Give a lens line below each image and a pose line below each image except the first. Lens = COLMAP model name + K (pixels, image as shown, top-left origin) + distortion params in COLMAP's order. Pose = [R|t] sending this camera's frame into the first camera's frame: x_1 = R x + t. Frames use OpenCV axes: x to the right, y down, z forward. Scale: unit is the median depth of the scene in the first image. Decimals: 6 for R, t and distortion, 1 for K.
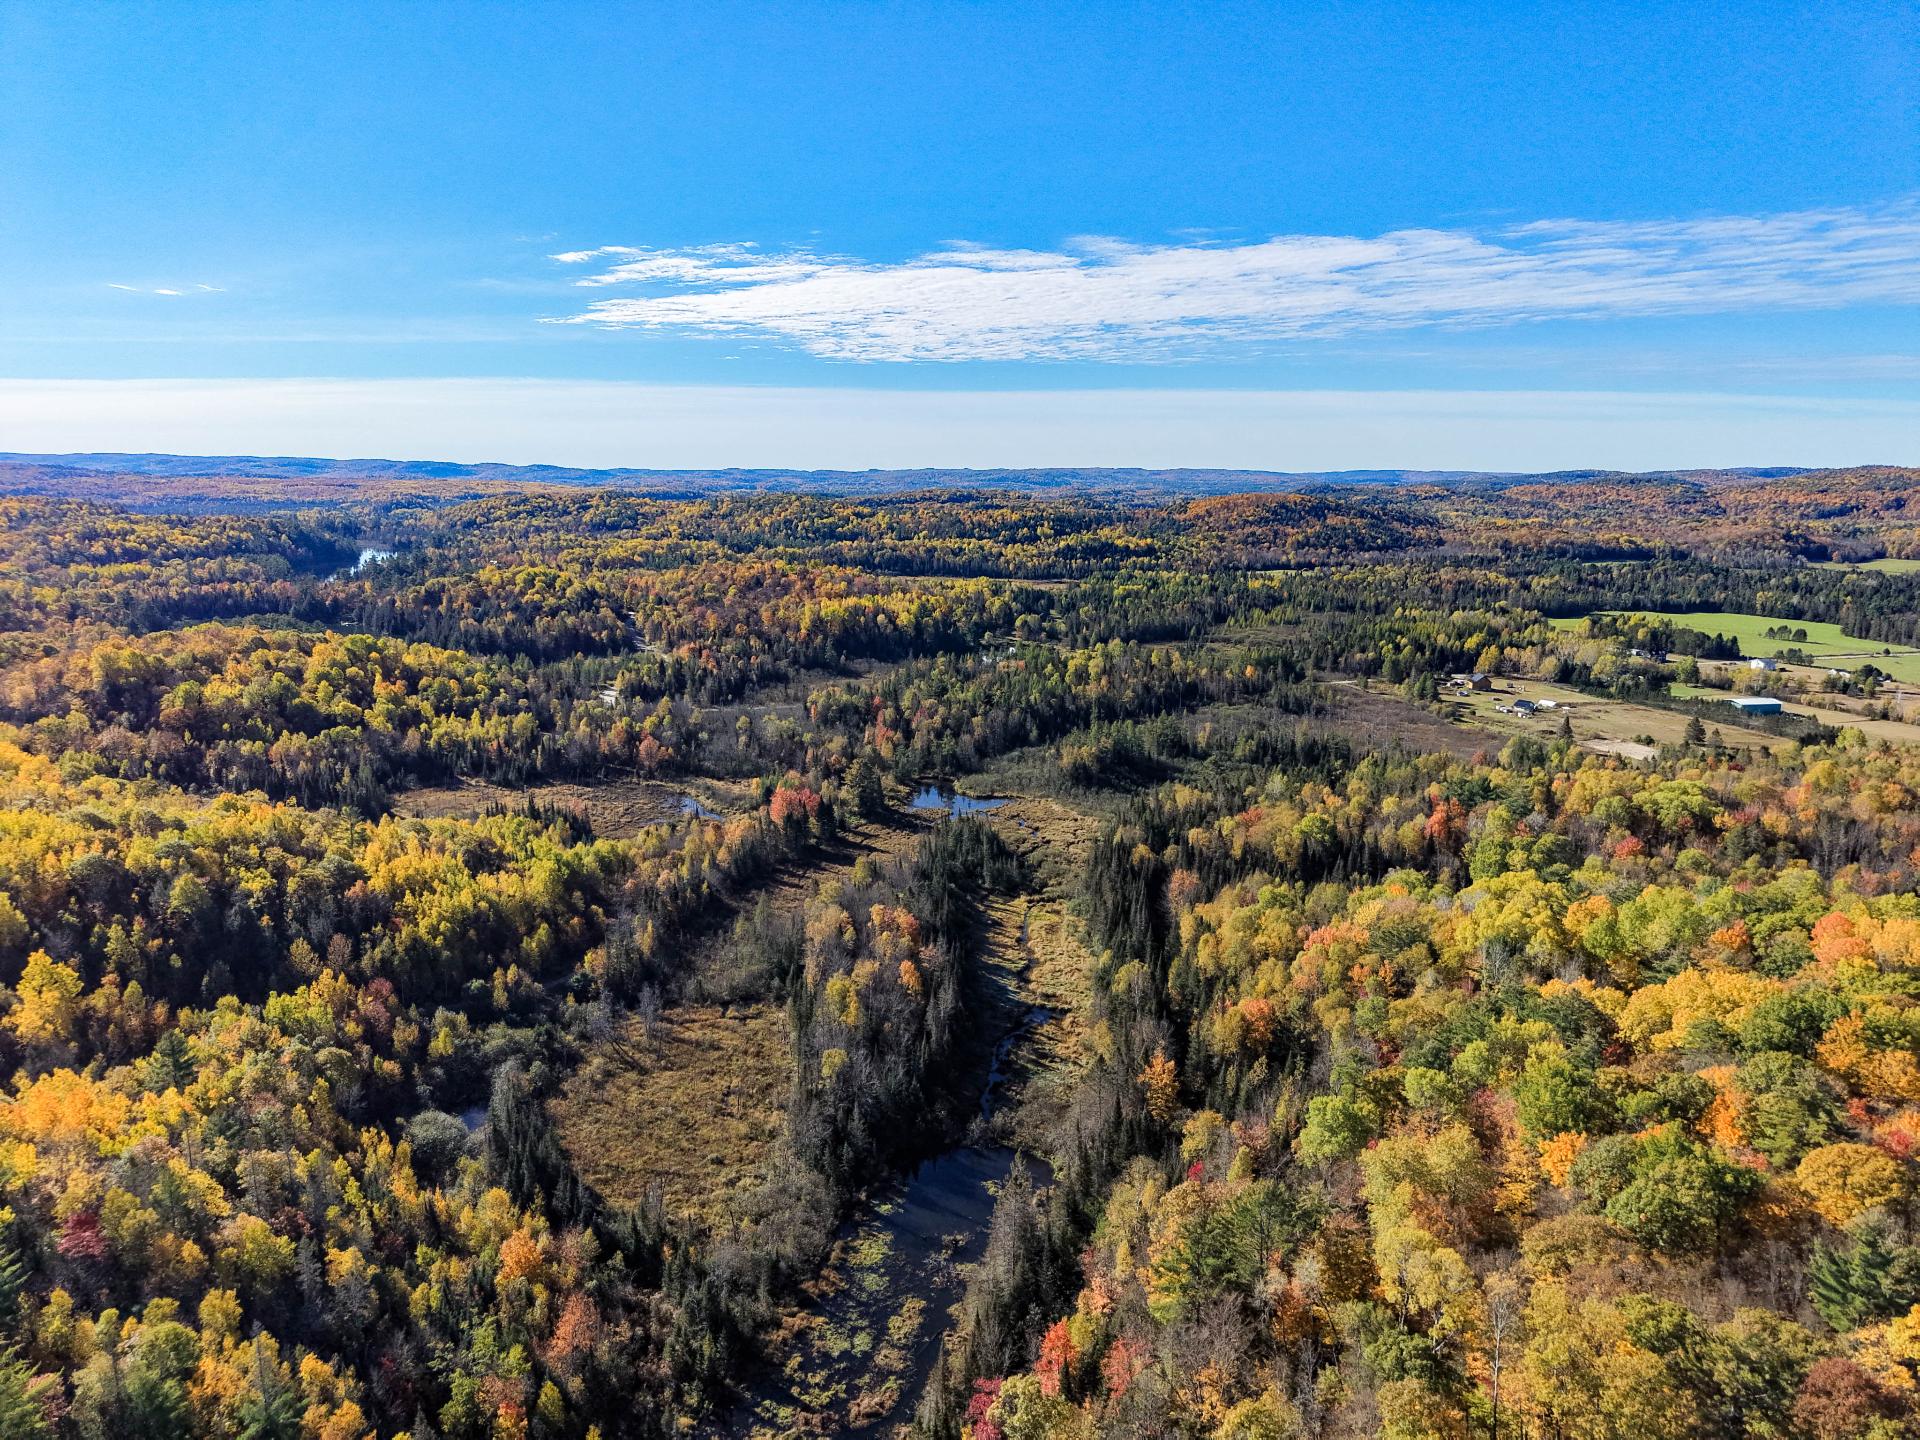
lens RADIAL K [[1267.3, 0, 960.0], [0, 1267.3, 720.0], [0, 0, 1]] dist [0.114009, -0.189519]
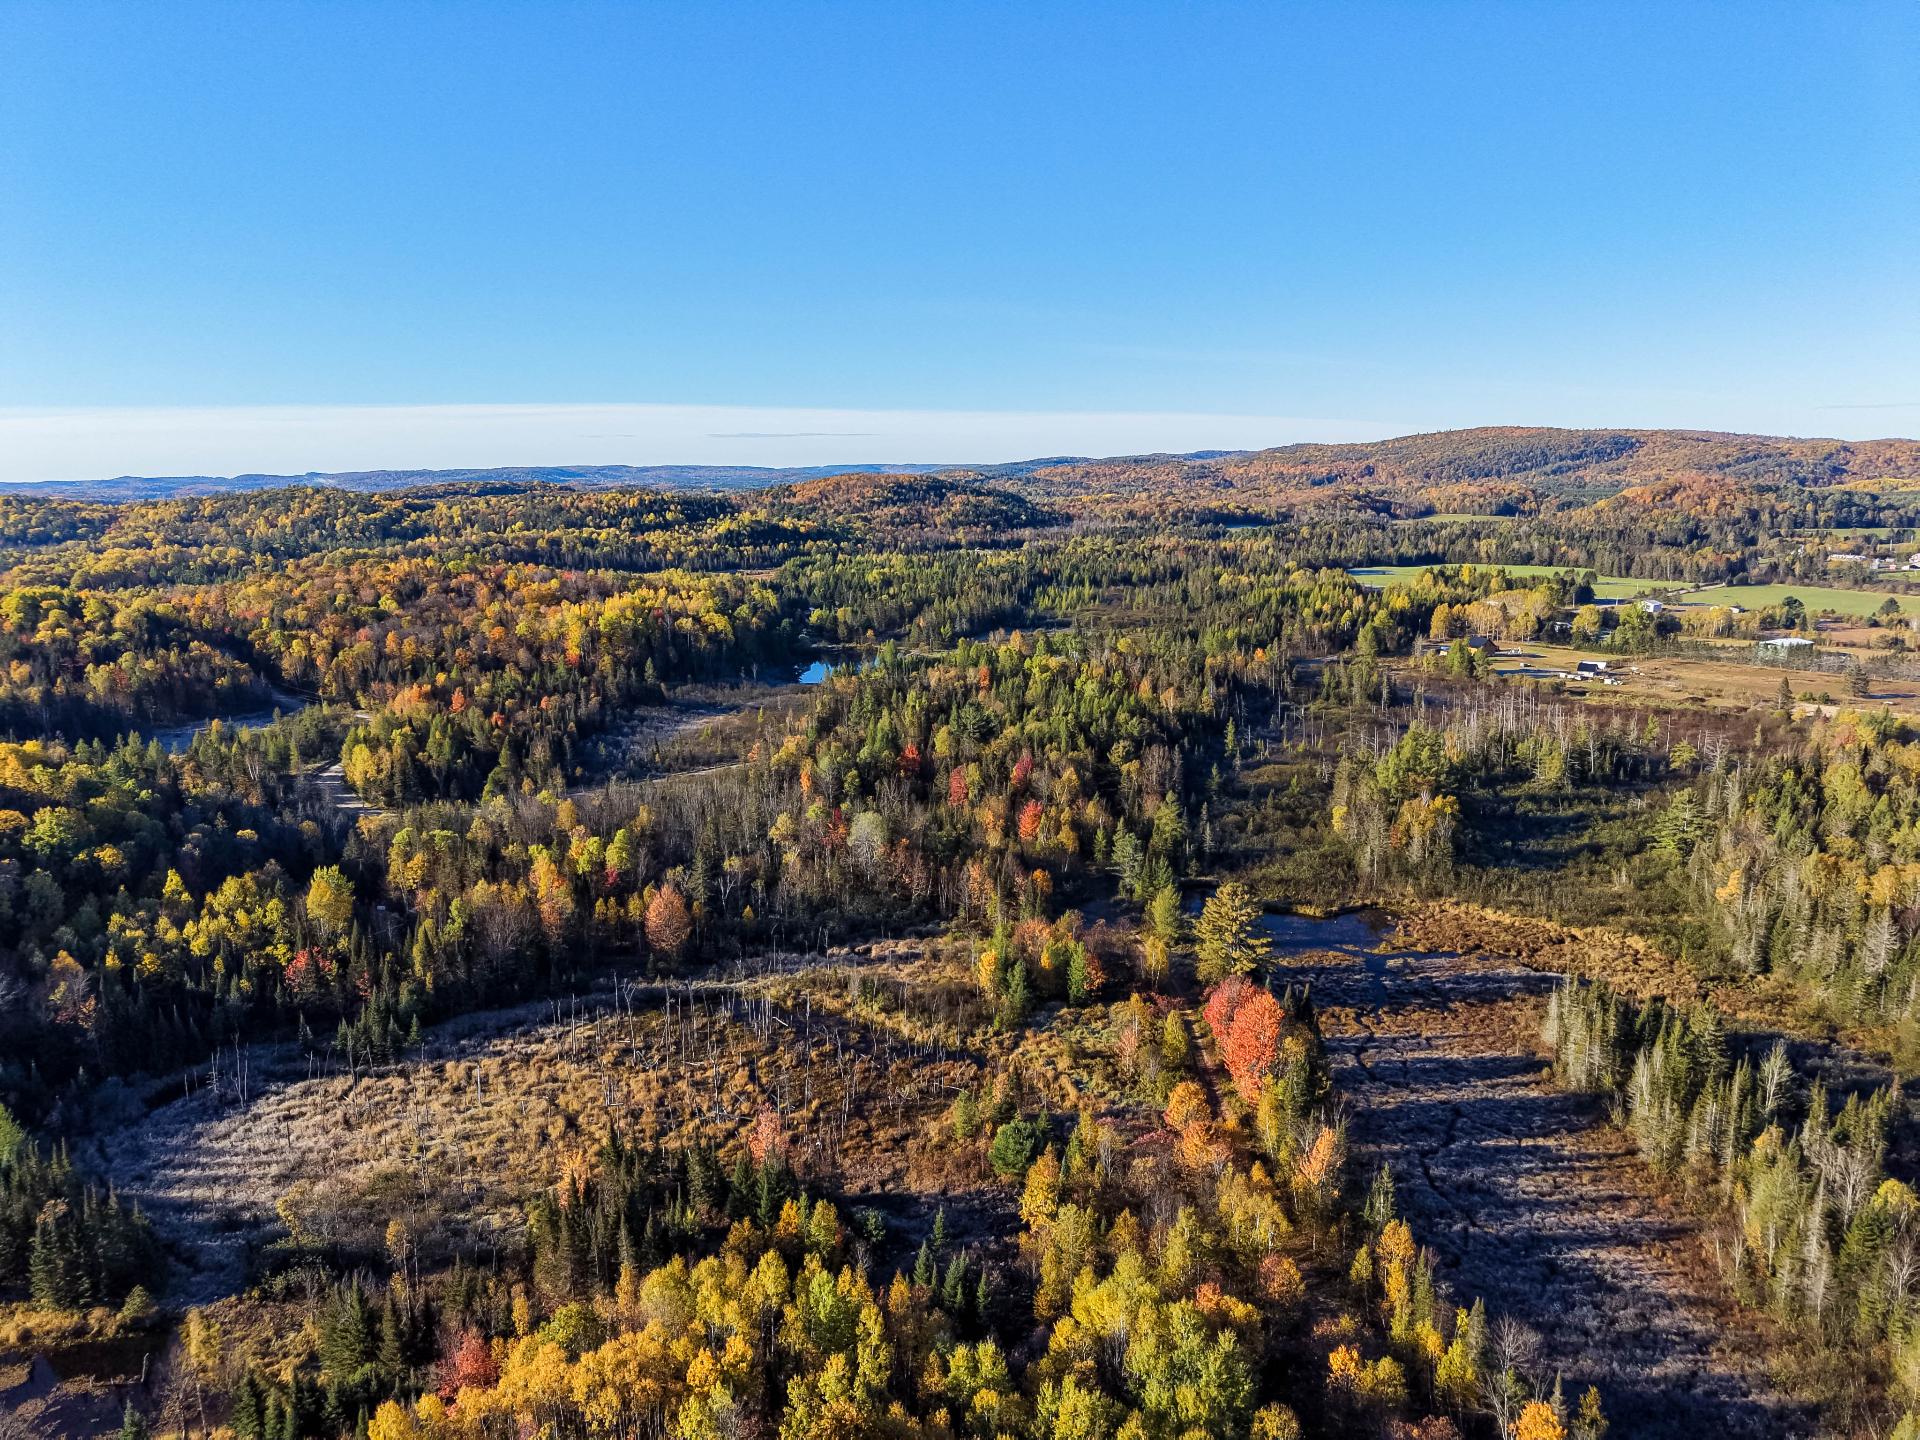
lens RADIAL K [[1274.3, 0, 960.0], [0, 1274.3, 720.0], [0, 0, 1]] dist [0.025291, -0.038297]
pose [[0.918185, -0.100053, 0.383308, -0.158757], [0.099941, 0.994787, 0.020264, -0.023509], [-0.383337, 0.019702, 0.923398, 0.262448]]
